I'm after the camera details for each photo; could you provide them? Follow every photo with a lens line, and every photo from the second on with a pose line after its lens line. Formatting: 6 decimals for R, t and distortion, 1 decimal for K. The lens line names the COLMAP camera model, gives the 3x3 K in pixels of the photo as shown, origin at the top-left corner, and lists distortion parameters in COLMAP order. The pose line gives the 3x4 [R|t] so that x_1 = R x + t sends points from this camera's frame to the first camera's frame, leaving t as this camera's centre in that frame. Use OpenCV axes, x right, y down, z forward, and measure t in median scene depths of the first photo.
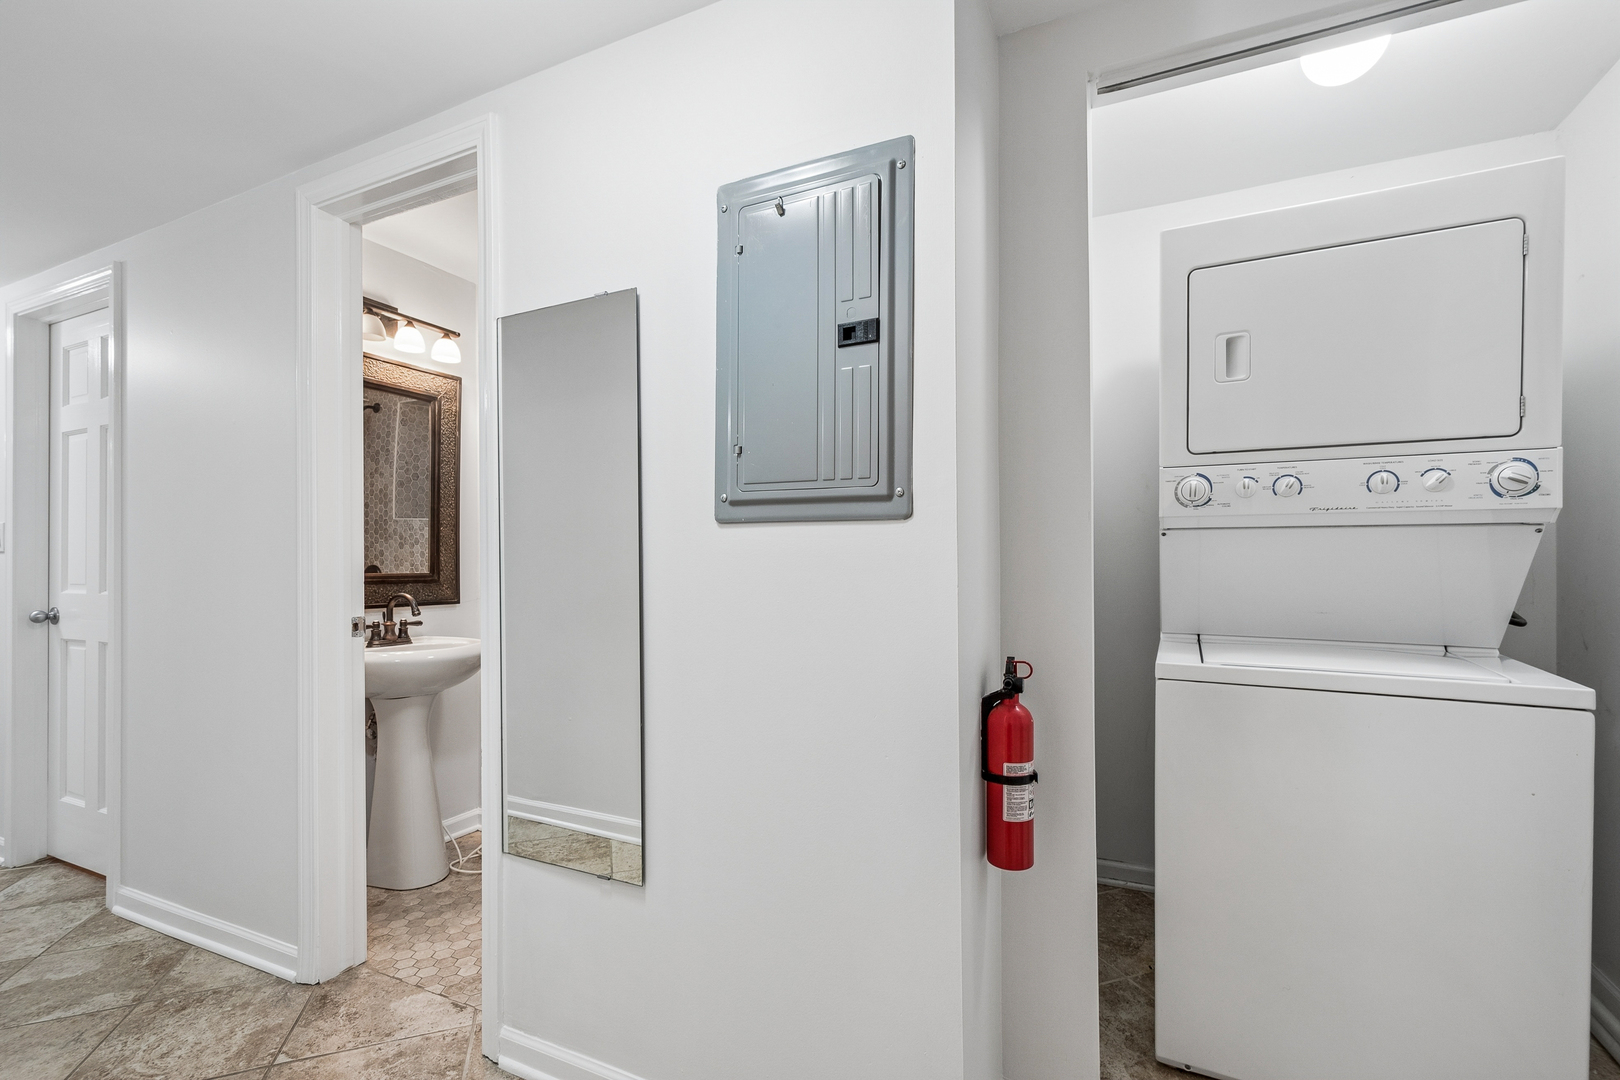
lens RADIAL K [[713.8, 0, 820.3], [0, 713.8, 554.7], [0, 0, 1]] dist [0.005769, -0.001383]
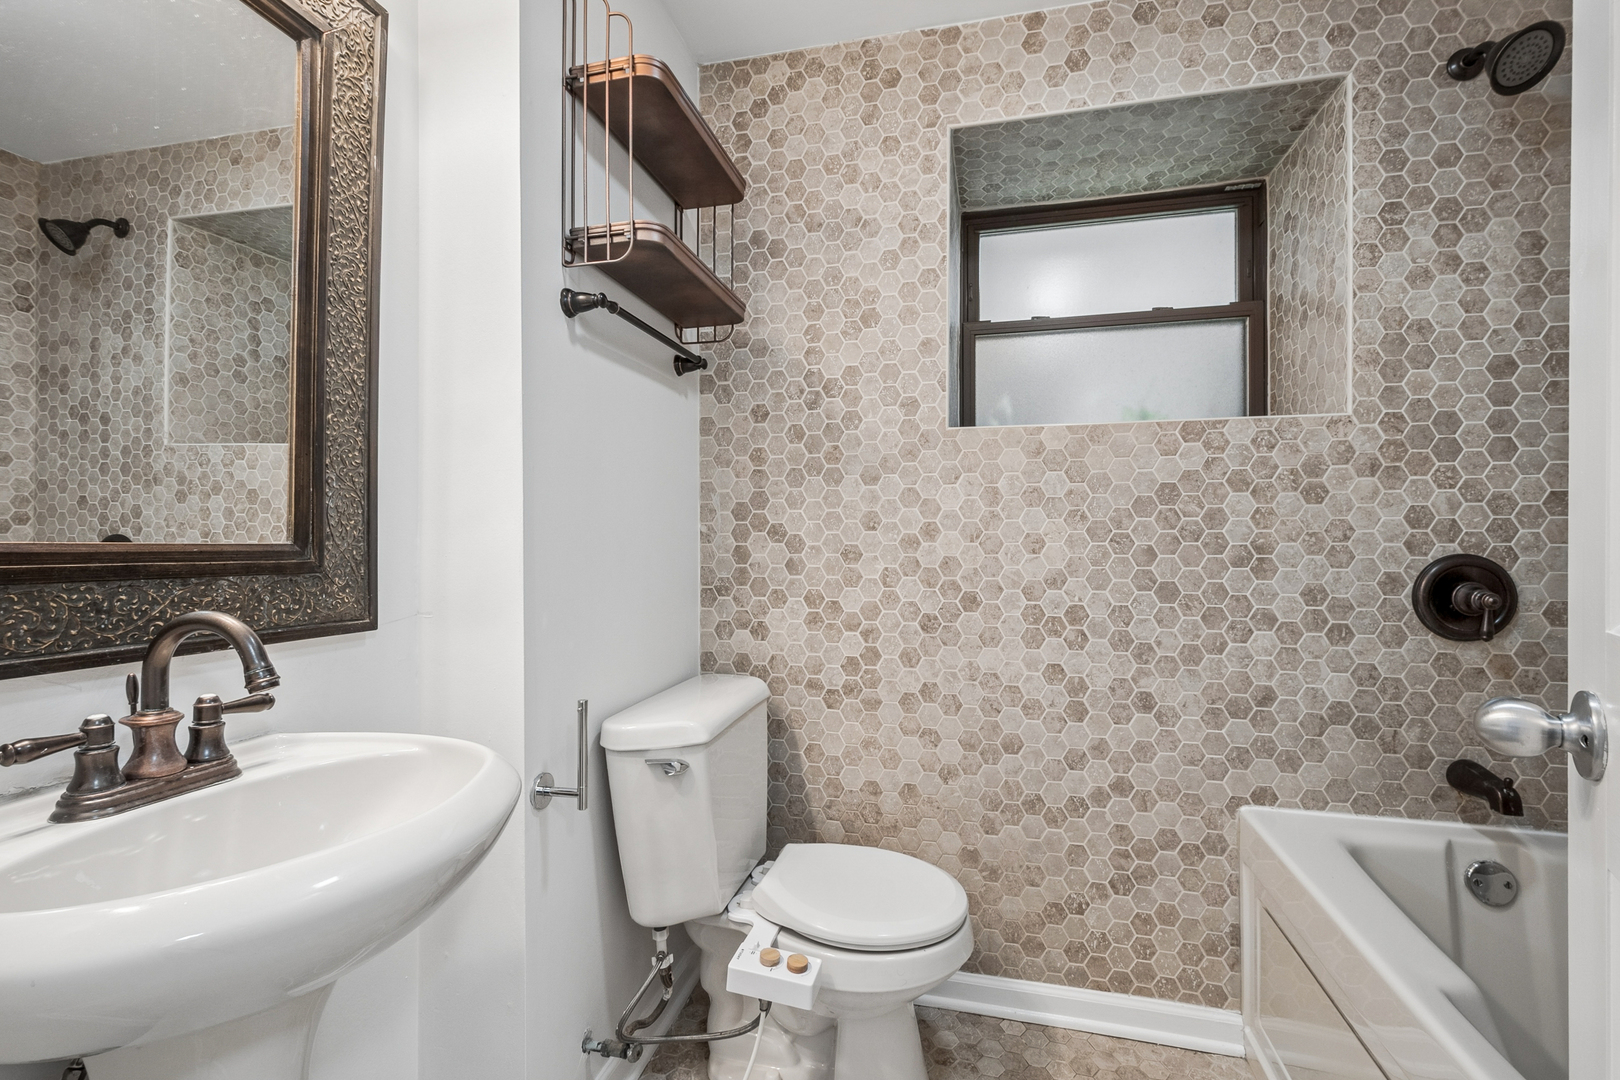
lens RADIAL K [[713.8, 0, 803.3], [0, 713.8, 537.0], [0, 0, 1]] dist [0.005769, -0.001383]
pose [[0.981395, 0.003152, 0.191973, -0.389407], [-0.003653, 0.999991, 0.002253, 0.021539], [-0.191964, -0.002912, 0.981398, 0.647034]]
